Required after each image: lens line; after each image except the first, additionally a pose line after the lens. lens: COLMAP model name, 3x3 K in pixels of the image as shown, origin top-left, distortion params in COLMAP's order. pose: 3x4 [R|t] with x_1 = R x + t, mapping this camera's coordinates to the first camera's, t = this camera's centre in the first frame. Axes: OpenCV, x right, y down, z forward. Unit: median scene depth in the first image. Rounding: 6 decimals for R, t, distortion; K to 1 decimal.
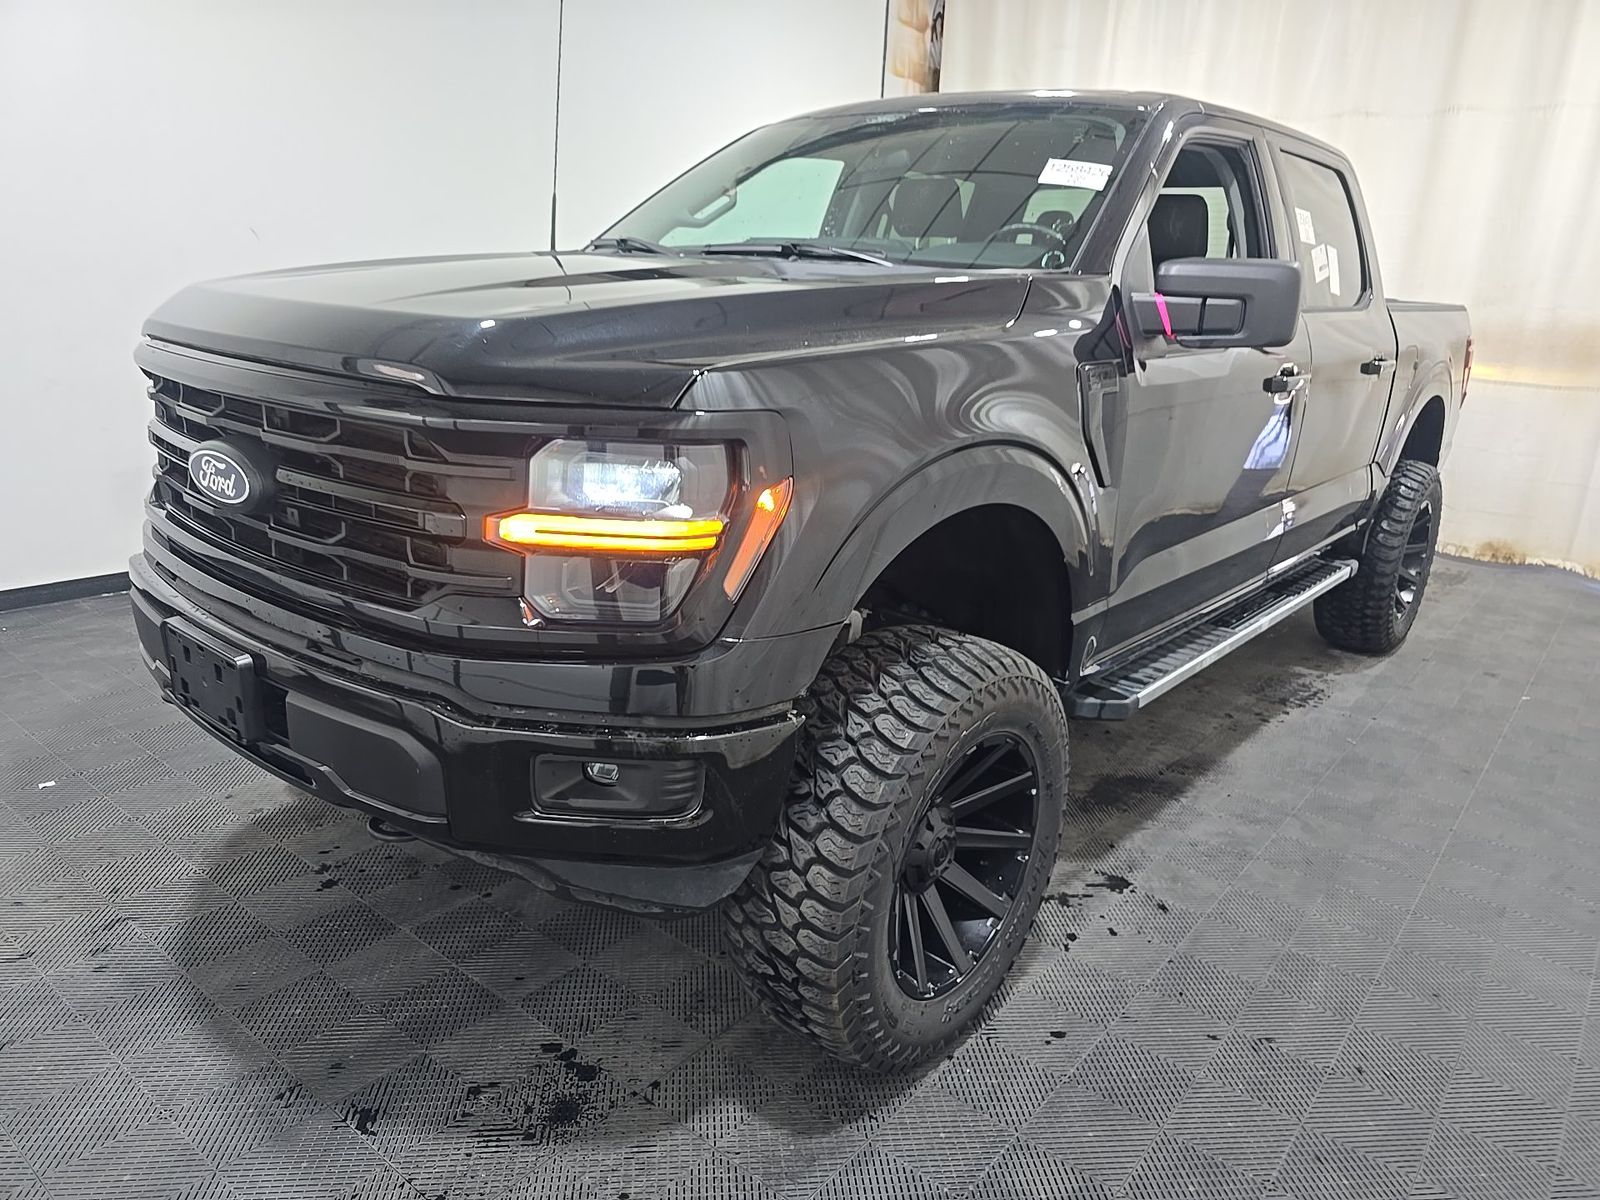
lens RADIAL K [[1085.6, 0, 800.0], [0, 1085.6, 600.0], [0, 0, 1]] dist [0.003594, -0.001958]
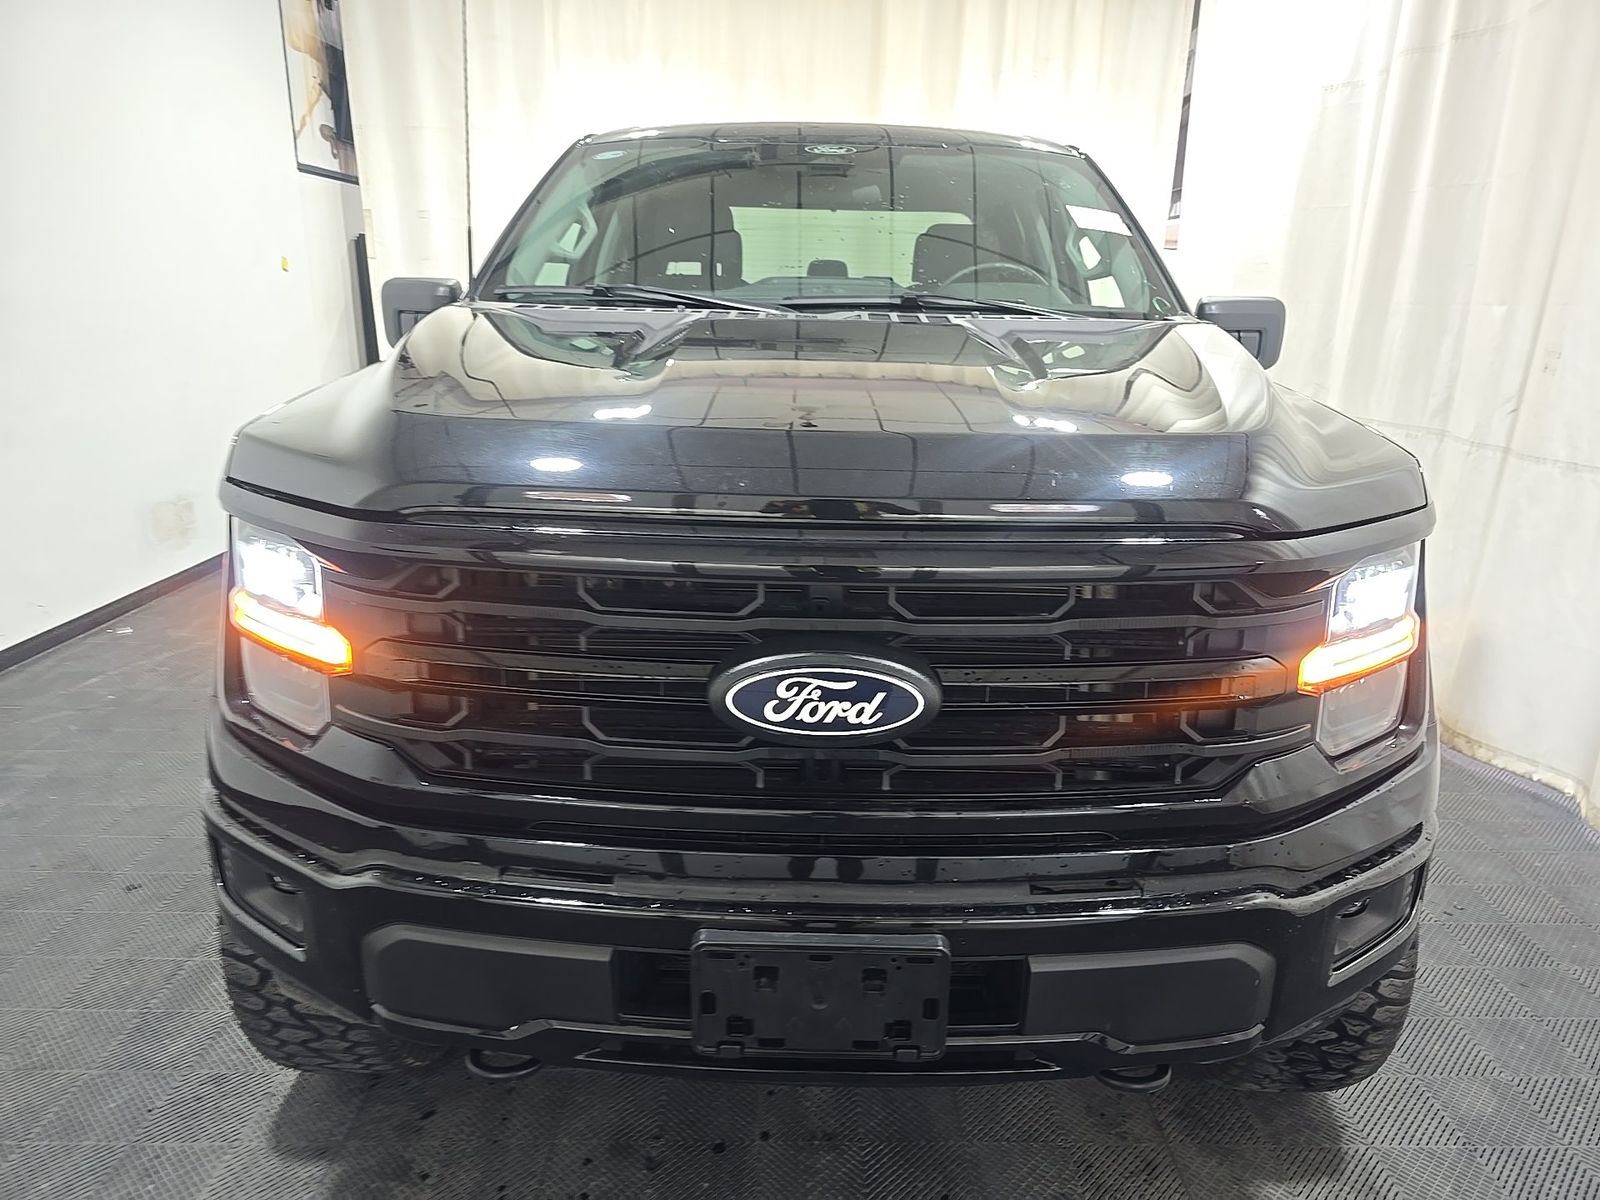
lens RADIAL K [[1085.6, 0, 800.0], [0, 1085.6, 600.0], [0, 0, 1]] dist [0.003594, -0.001958]
pose [[0.780506, -0.202640, 0.591395, -0.914291], [0.193318, 0.977875, 0.079931, -0.227763], [-0.594507, 0.051941, 0.802411, 0.452133]]
